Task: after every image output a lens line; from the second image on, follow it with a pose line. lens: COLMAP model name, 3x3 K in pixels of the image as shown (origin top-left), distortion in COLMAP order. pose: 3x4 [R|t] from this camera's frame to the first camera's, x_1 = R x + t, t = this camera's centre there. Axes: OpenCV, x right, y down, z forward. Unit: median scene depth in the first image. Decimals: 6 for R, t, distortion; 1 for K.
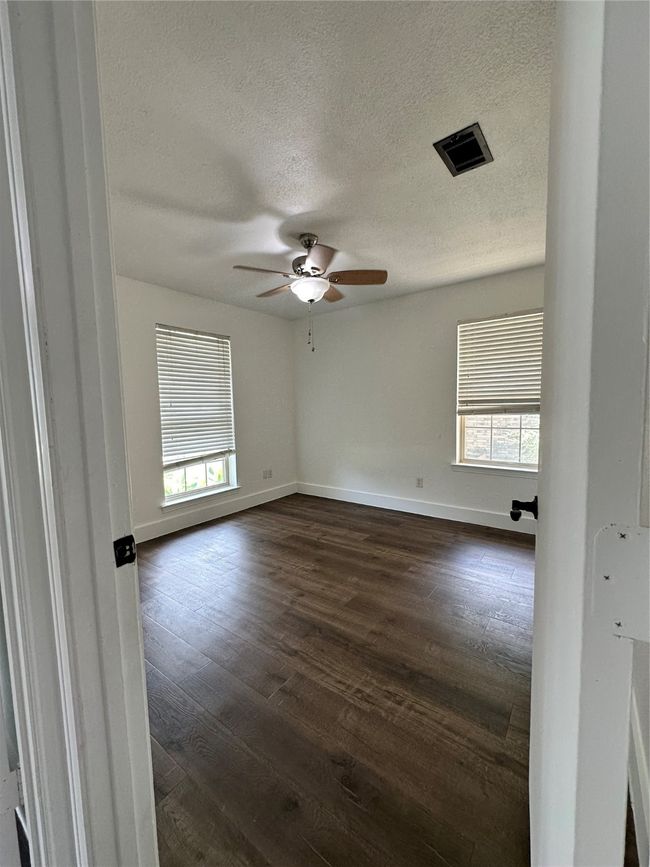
lens RADIAL K [[346.0, 0, 326.1], [0, 346.0, 435.6], [0, 0, 1]] dist [-0.001053, 0.000026]
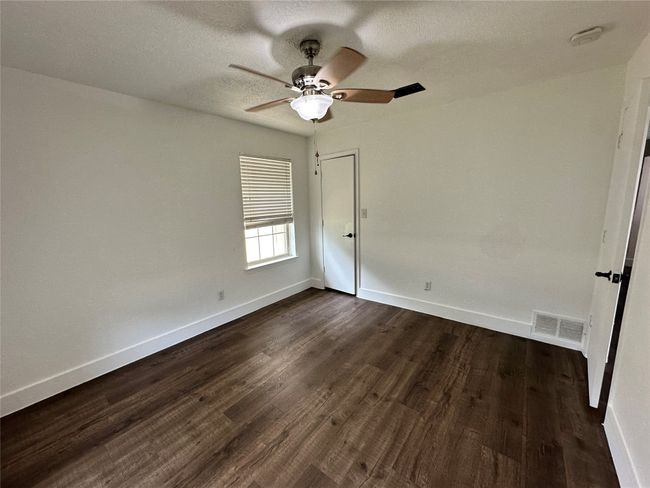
lens RADIAL K [[260.9, 0, 325.0], [0, 260.9, 242.2], [0, 0, 1]] dist [0.000002, 0.000049]
pose [[0.030086, -0.143487, 0.989195, -0.563770], [0.115900, 0.983468, 0.139131, -0.115871], [-0.992805, 0.110462, 0.046218, 0.701319]]
